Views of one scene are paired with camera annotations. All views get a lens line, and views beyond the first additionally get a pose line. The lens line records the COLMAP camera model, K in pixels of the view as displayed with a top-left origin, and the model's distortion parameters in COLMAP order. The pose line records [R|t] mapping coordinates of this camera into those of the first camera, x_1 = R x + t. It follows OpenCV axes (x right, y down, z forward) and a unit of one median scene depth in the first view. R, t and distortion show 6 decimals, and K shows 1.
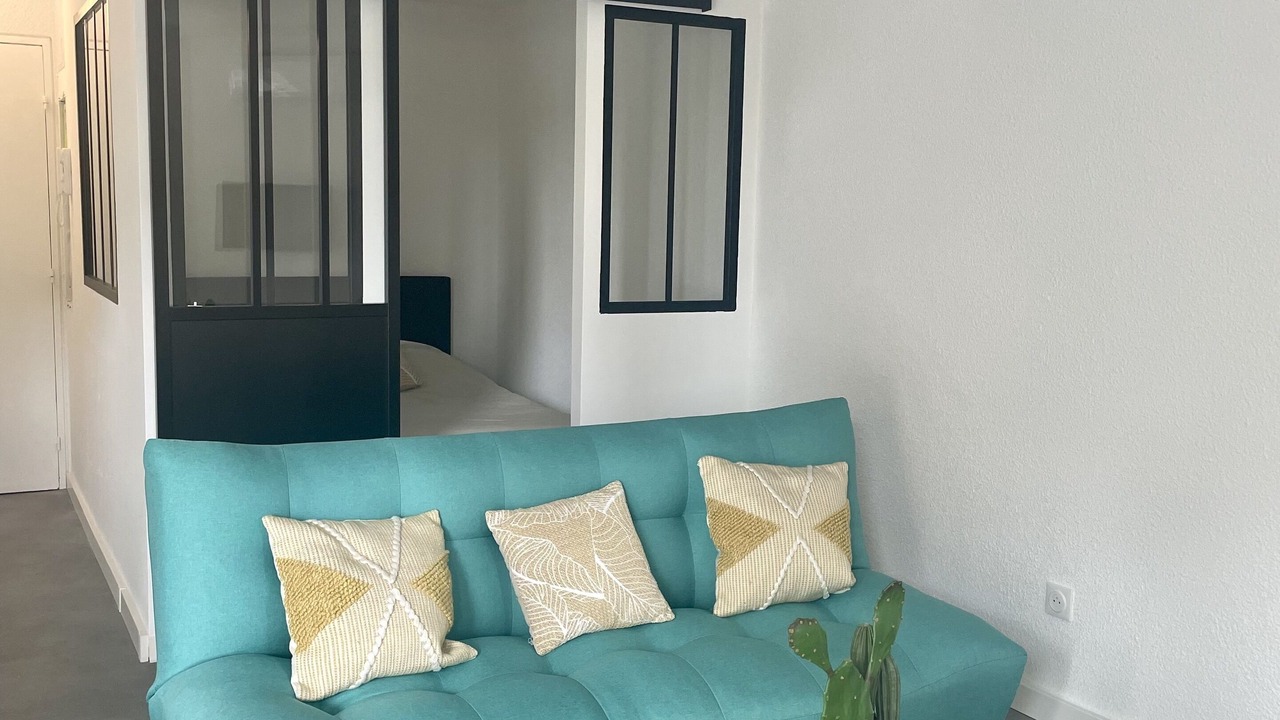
lens RADIAL K [[1283.0, 0, 639.9], [0, 1283.0, 333.3], [0, 0, 1]] dist [0.153943, -0.300545]
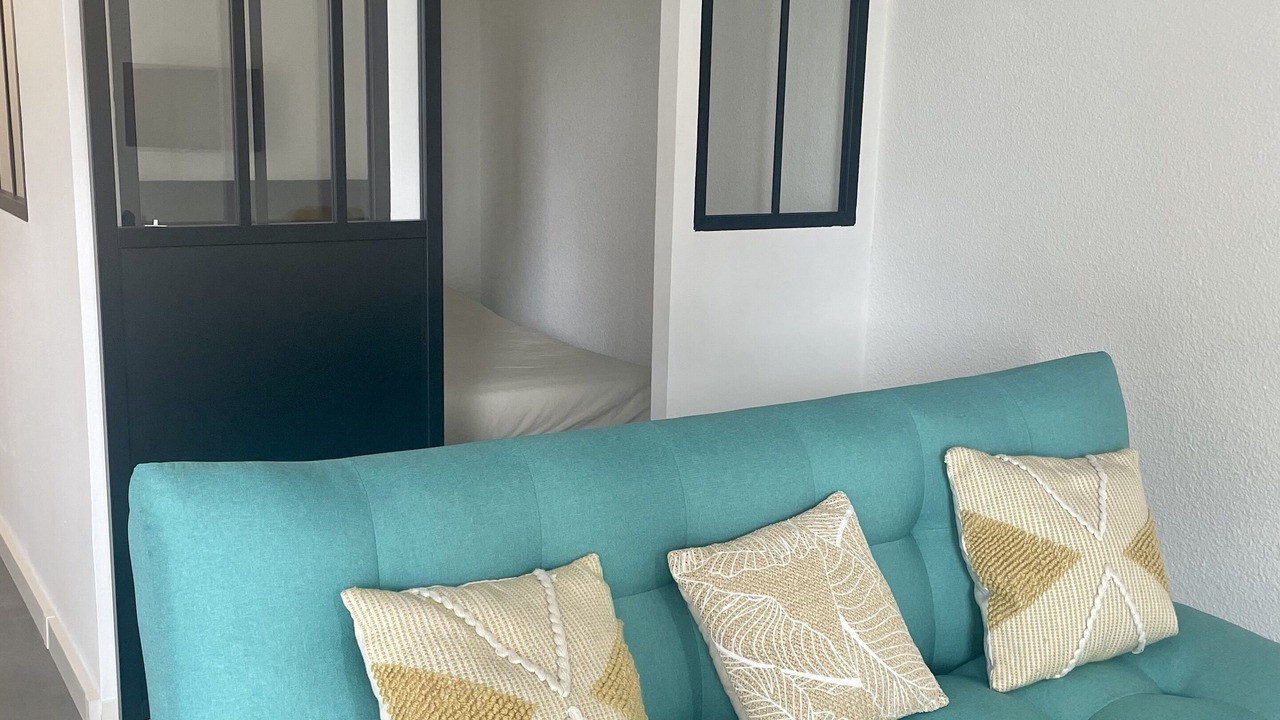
lens RADIAL K [[1283.0, 0, 639.9], [0, 1283.0, 333.3], [0, 0, 1]] dist [0.153943, -0.300545]
pose [[0.995899, -0.012845, 0.089551, -0.186045], [0.006054, 0.997113, 0.075689, -0.018308], [-0.090265, -0.074837, 0.993102, 0.367744]]
